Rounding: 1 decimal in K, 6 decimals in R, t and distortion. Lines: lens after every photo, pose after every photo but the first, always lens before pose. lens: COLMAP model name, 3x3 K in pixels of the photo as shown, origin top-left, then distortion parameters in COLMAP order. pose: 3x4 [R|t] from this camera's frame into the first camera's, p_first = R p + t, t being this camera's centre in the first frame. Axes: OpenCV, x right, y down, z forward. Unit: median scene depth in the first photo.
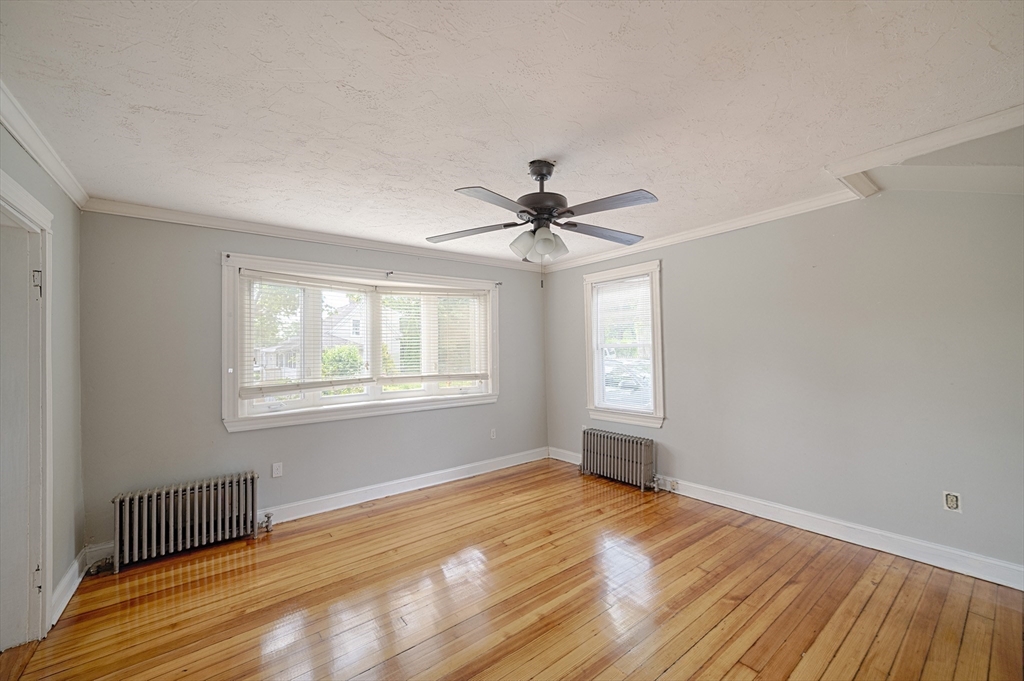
lens RADIAL K [[402.5, 0, 514.4], [0, 402.5, 358.5], [0, 0, 1]] dist [-0.000377, 0.000186]
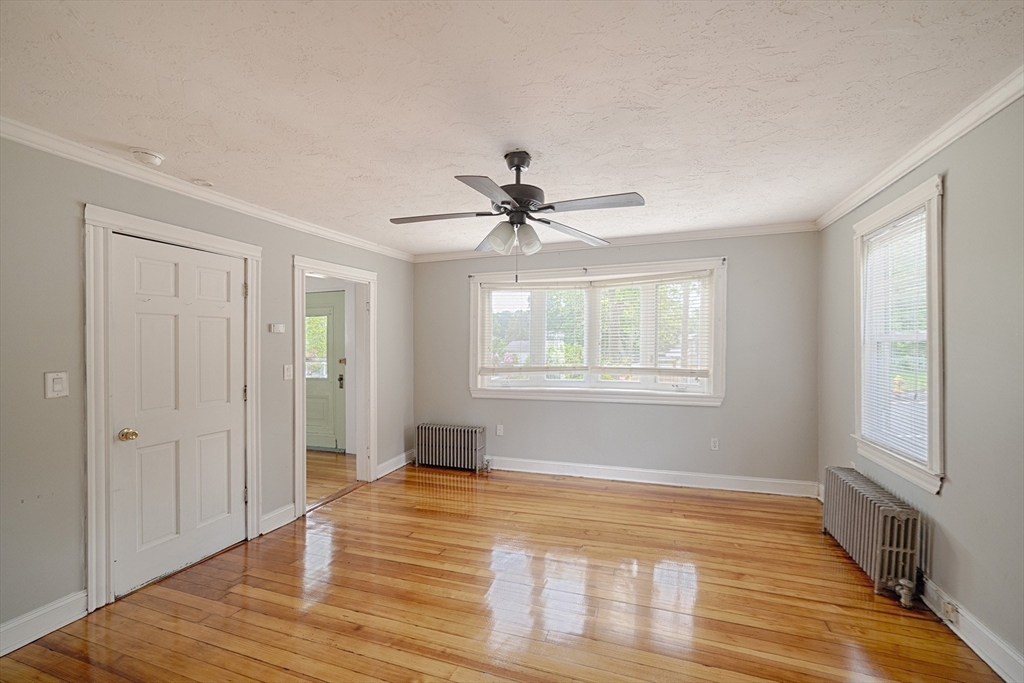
lens RADIAL K [[415.8, 0, 529.7], [0, 415.8, 355.1], [0, 0, 1]] dist [-0.000644, 0.000066]
pose [[0.559603, 0.038104, -0.827885, 0.521645], [-0.018169, 0.999266, 0.033711, -0.019891], [0.828562, -0.003823, 0.559885, 0.258734]]
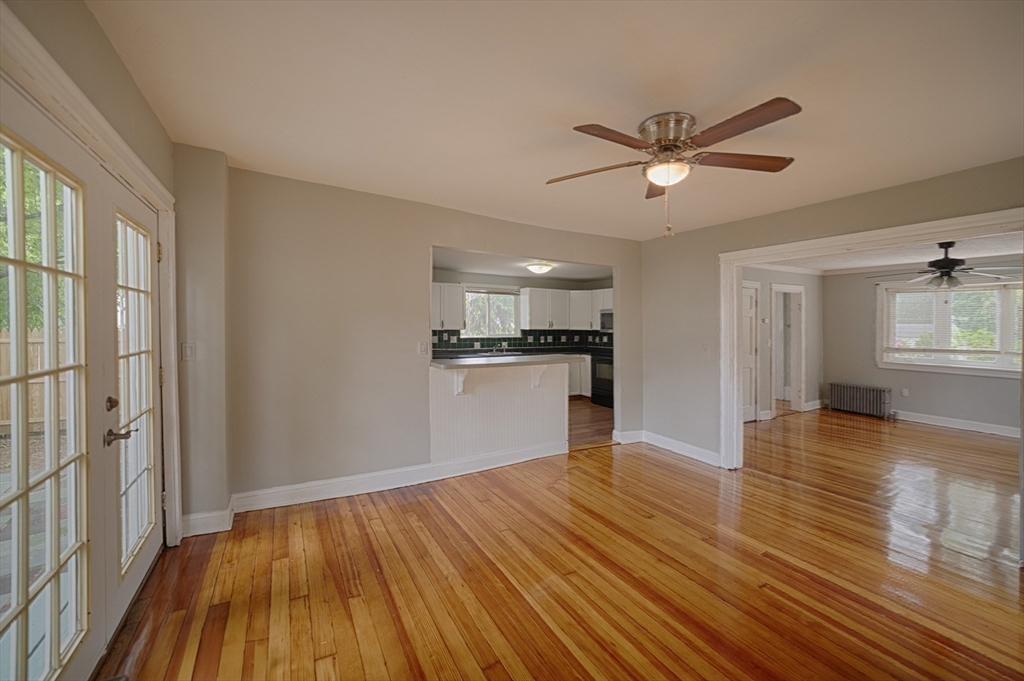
lens RADIAL K [[417.0, 0, 517.6], [0, 417.0, 326.9], [0, 0, 1]] dist [0.000141, 0.000125]
pose [[-0.141677, 0.023074, -0.989644, 1.383333], [-0.026485, 0.999282, 0.027090, -0.033004], [0.989559, 0.030048, -0.140964, -0.467362]]
